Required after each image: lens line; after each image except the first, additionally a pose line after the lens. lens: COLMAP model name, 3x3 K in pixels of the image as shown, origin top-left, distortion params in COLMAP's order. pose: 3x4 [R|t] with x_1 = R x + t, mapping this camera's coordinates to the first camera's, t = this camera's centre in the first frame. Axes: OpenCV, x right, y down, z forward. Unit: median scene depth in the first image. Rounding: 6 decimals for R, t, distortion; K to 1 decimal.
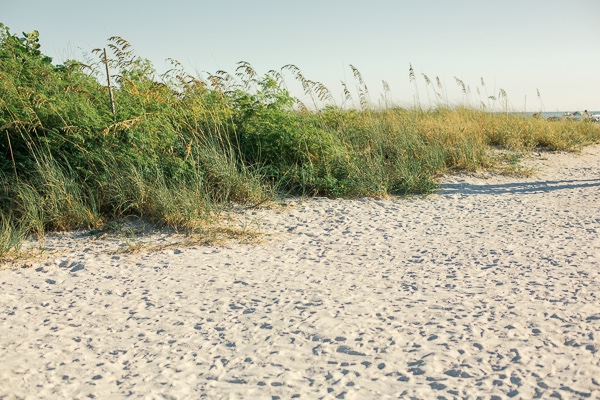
lens RADIAL K [[881.9, 0, 300.0], [0, 881.9, 200.0], [0, 0, 1]] dist [-0.113483, 0.012713]
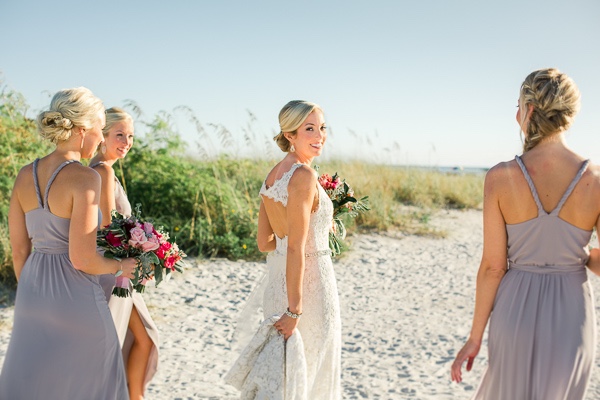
lens RADIAL K [[881.9, 0, 300.0], [0, 881.9, 200.0], [0, 0, 1]] dist [-0.113483, 0.012713]
pose [[0.989770, 0.029605, 0.139565, -0.021178], [-0.022038, 0.998218, -0.055458, -0.014927], [-0.140958, 0.051815, 0.988659, 0.141416]]
